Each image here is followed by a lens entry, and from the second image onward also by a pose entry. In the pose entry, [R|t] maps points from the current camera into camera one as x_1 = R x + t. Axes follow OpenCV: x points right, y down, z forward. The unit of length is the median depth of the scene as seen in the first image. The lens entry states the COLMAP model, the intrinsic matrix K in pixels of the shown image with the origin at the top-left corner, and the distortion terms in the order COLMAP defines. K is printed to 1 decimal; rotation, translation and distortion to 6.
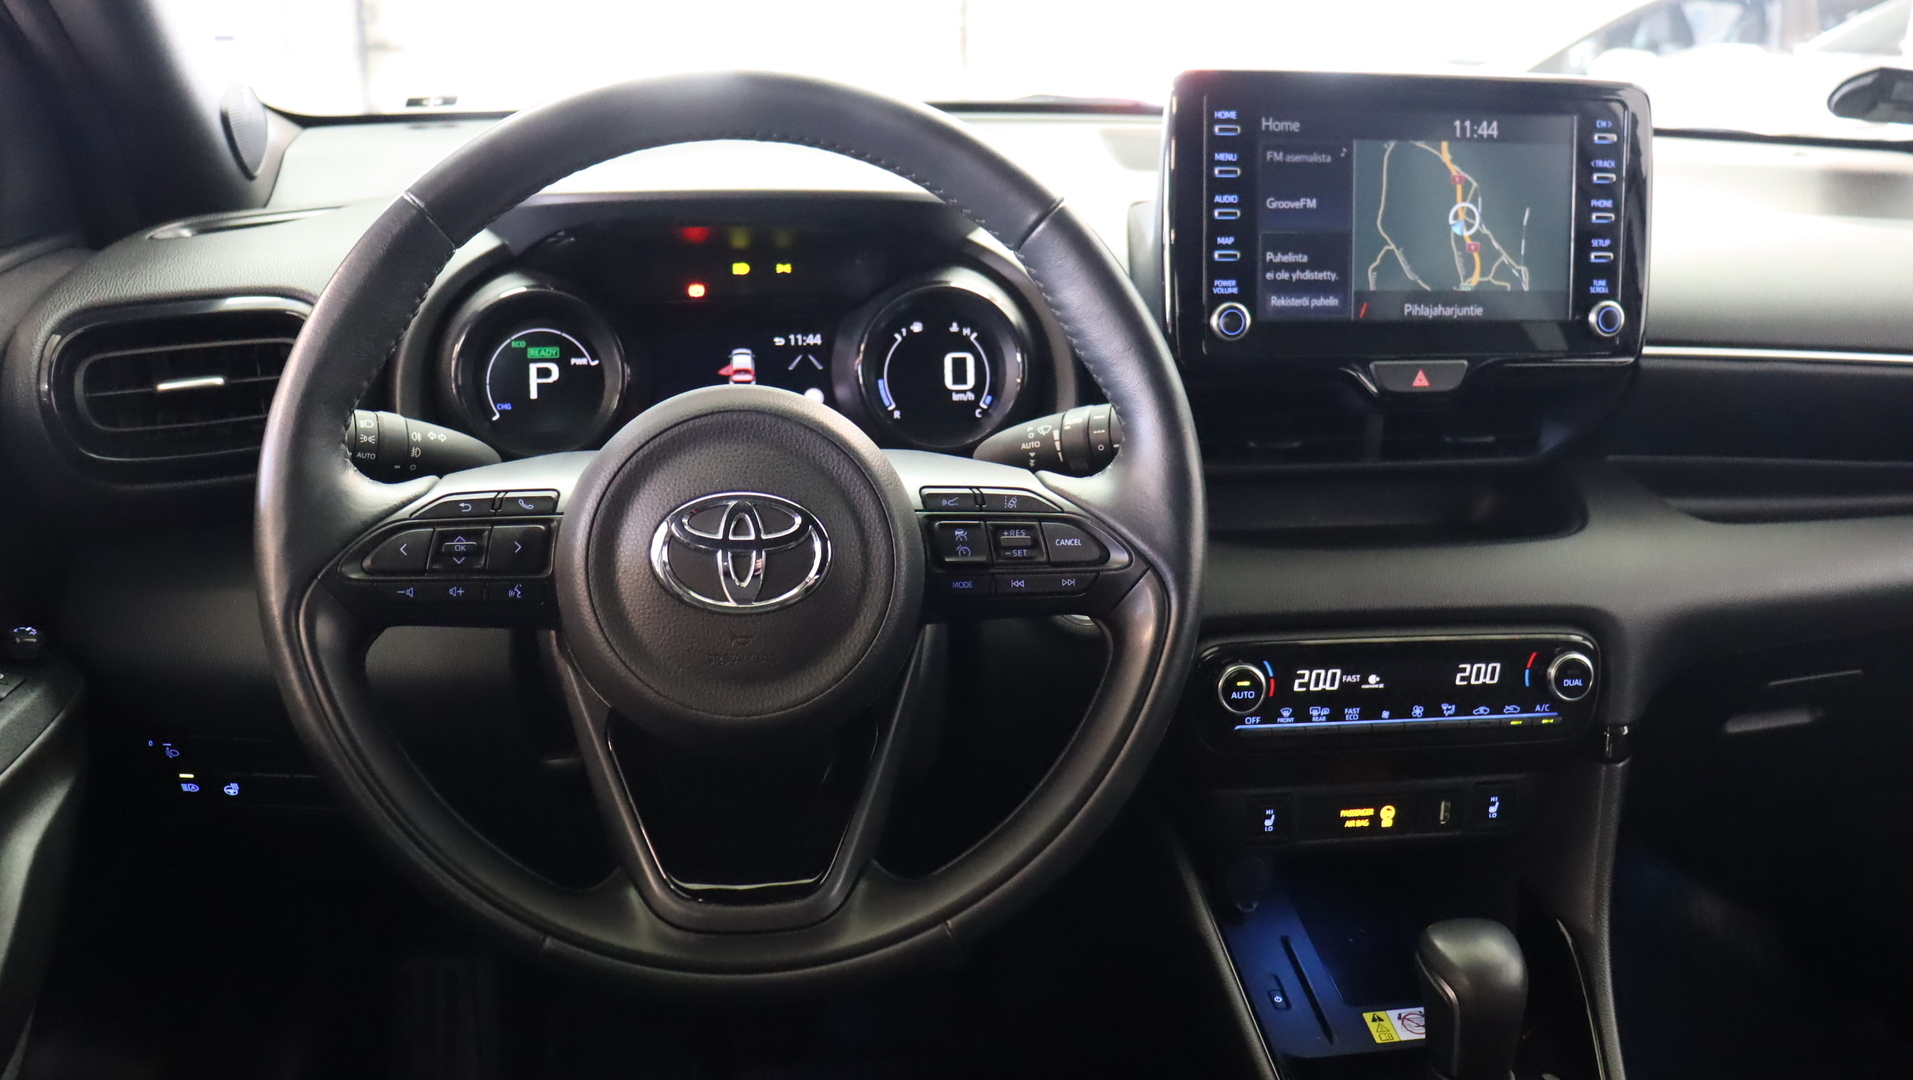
lens RADIAL K [[1619.6, 0, 961.7], [0, 1619.6, 508.4], [0, 0, 1]] dist [-0.111733, 0.010818]
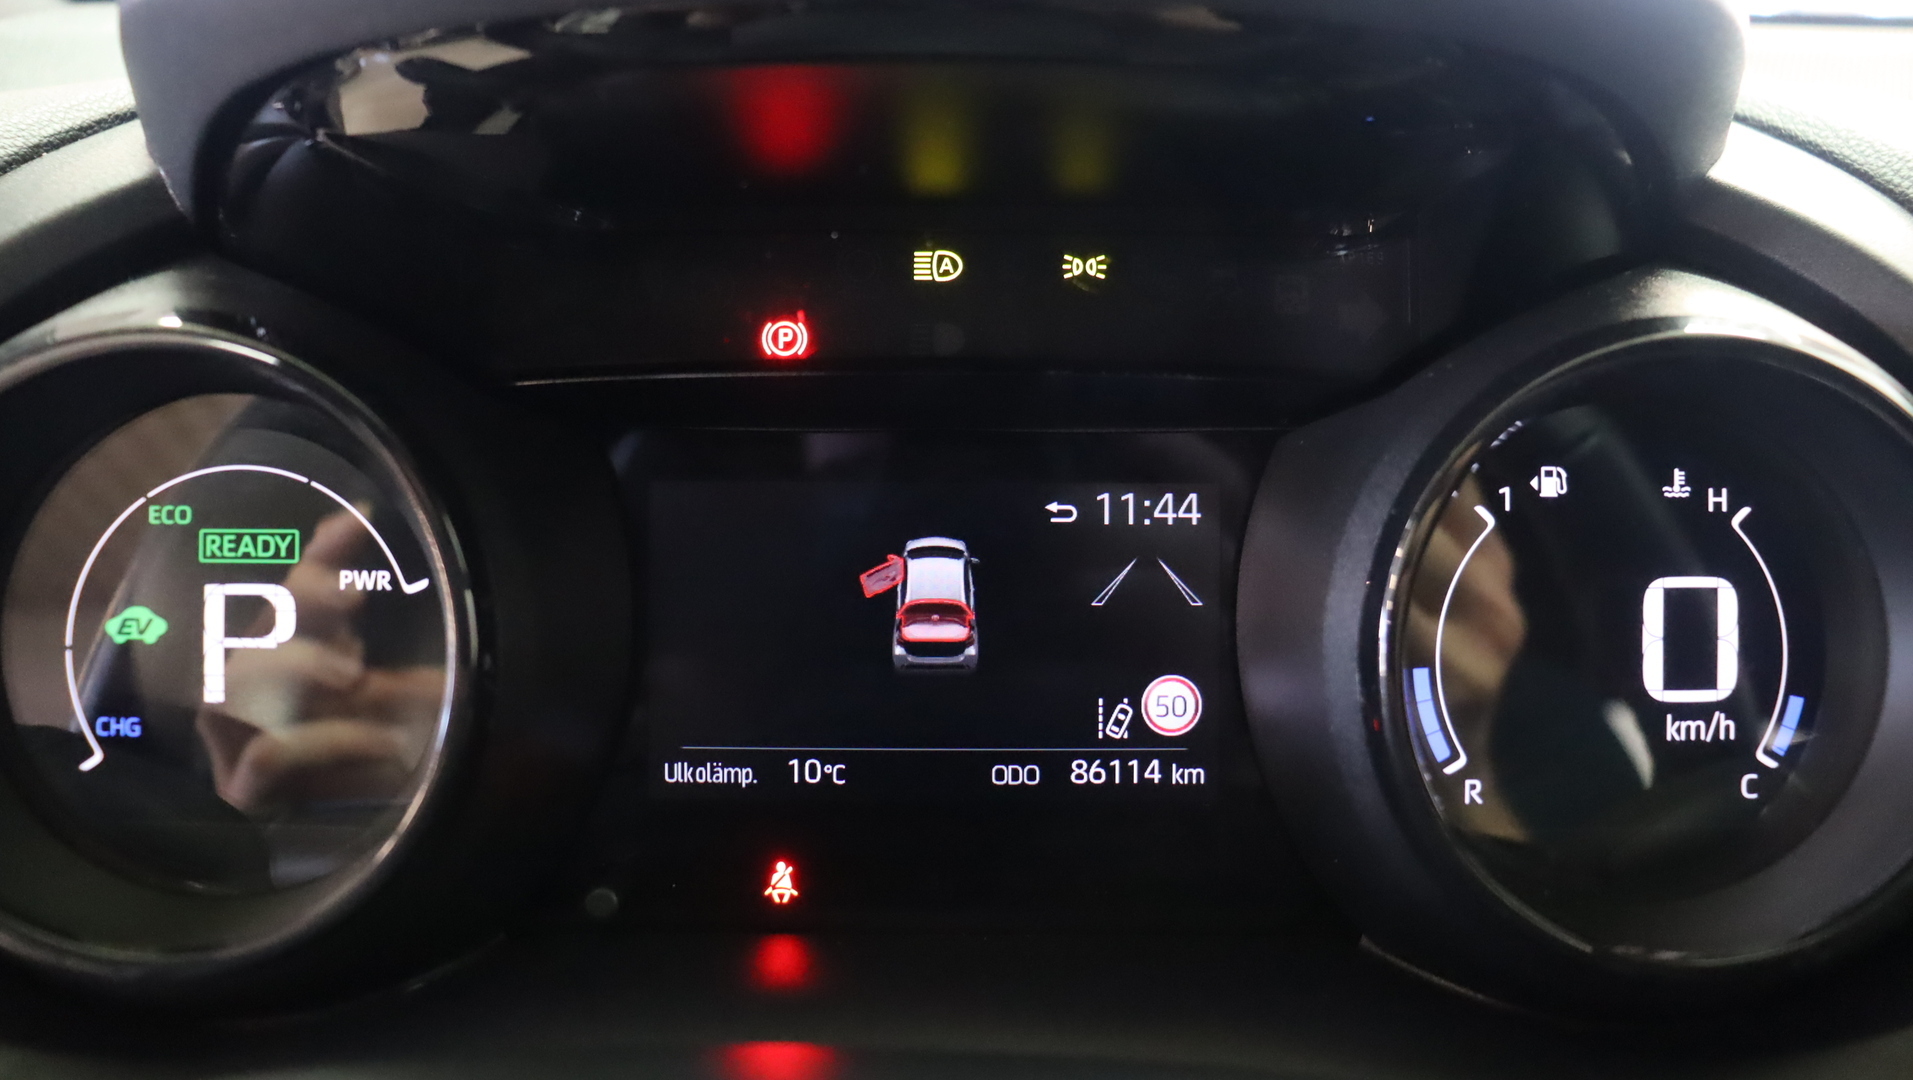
lens RADIAL K [[1562.9, 0, 962.3], [0, 1562.9, 532.0], [0, 0, 1]] dist [-0.128309, 0.094341]
pose [[0.989763, 0.029370, -0.139668, -0.095585], [-0.031386, 0.999432, -0.012250, -0.100834], [0.139228, 0.016508, 0.990123, 0.750038]]
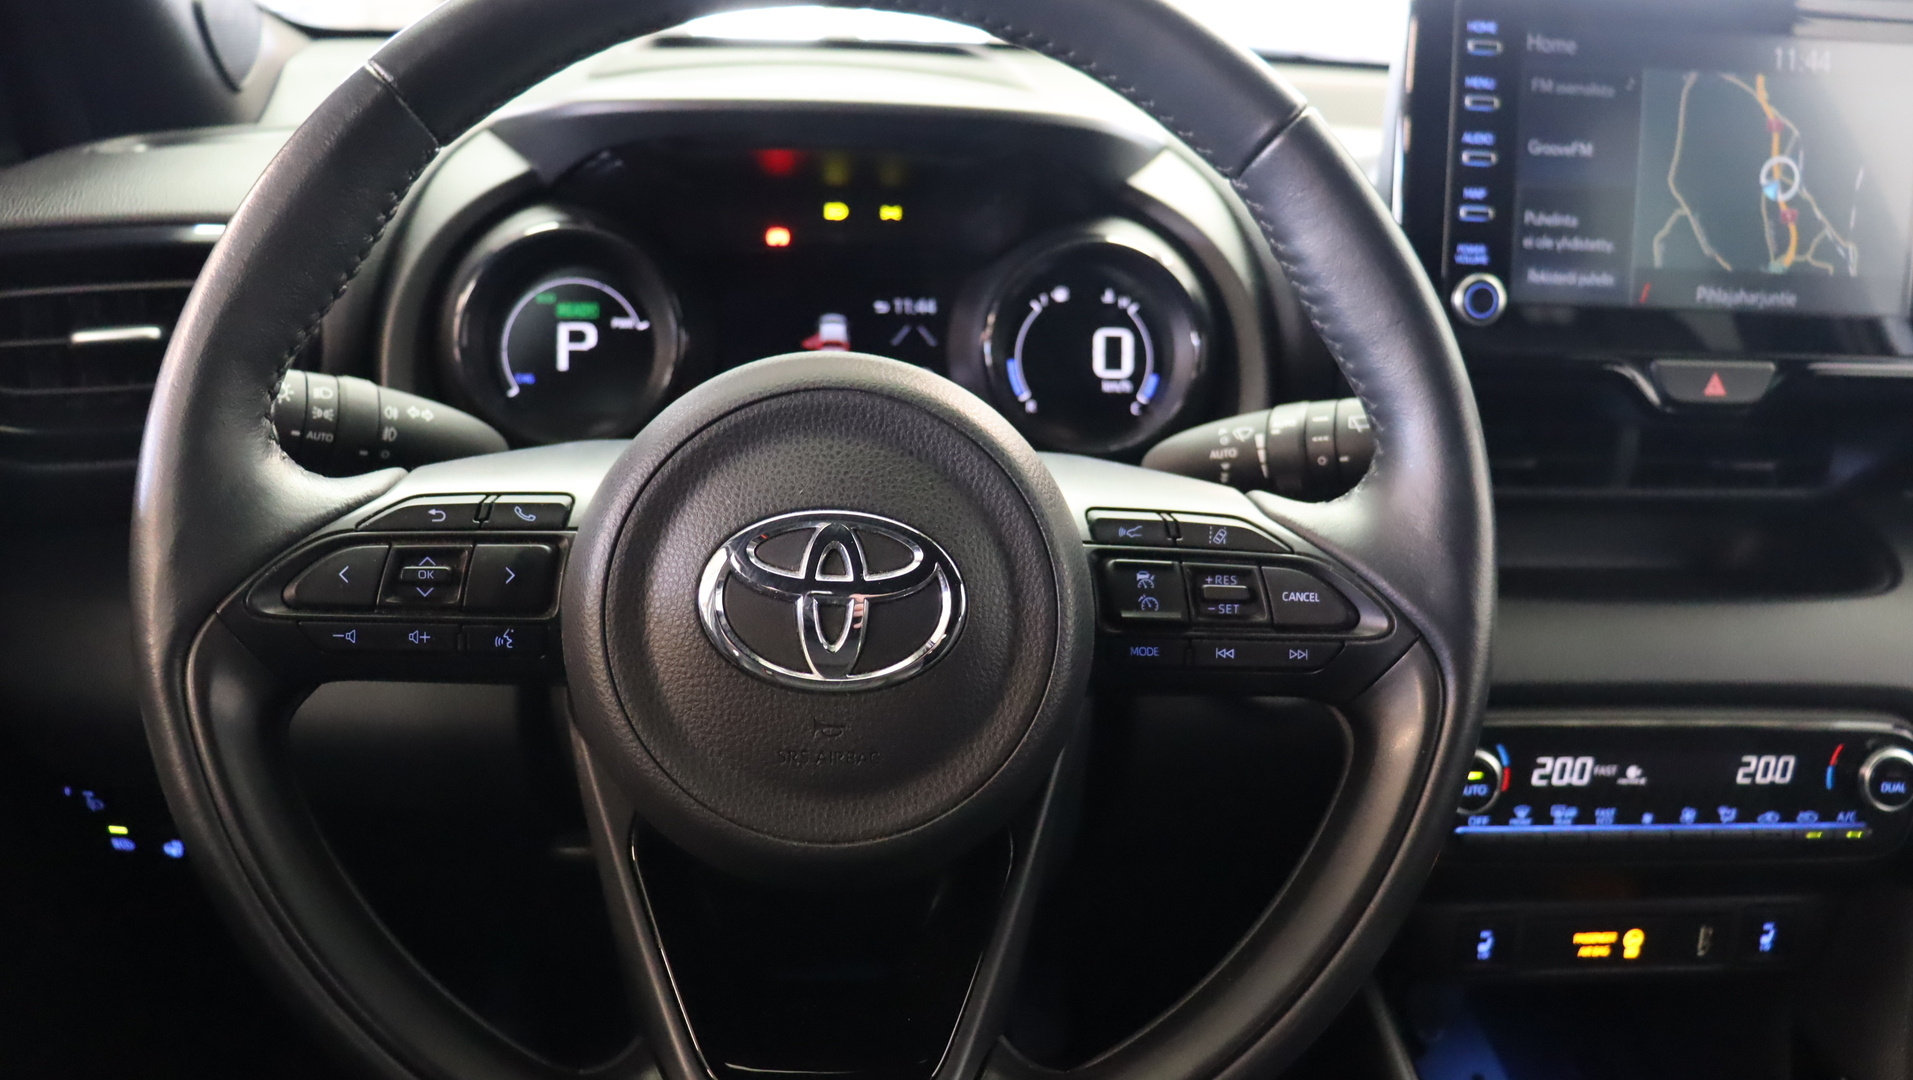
lens RADIAL K [[1562.9, 0, 962.3], [0, 1562.9, 532.0], [0, 0, 1]] dist [-0.128309, 0.094341]
pose [[0.998593, 0.037358, -0.037628, -0.044094], [-0.036703, 0.999165, 0.017960, -0.010787], [0.038267, -0.016553, 0.999130, 0.264123]]
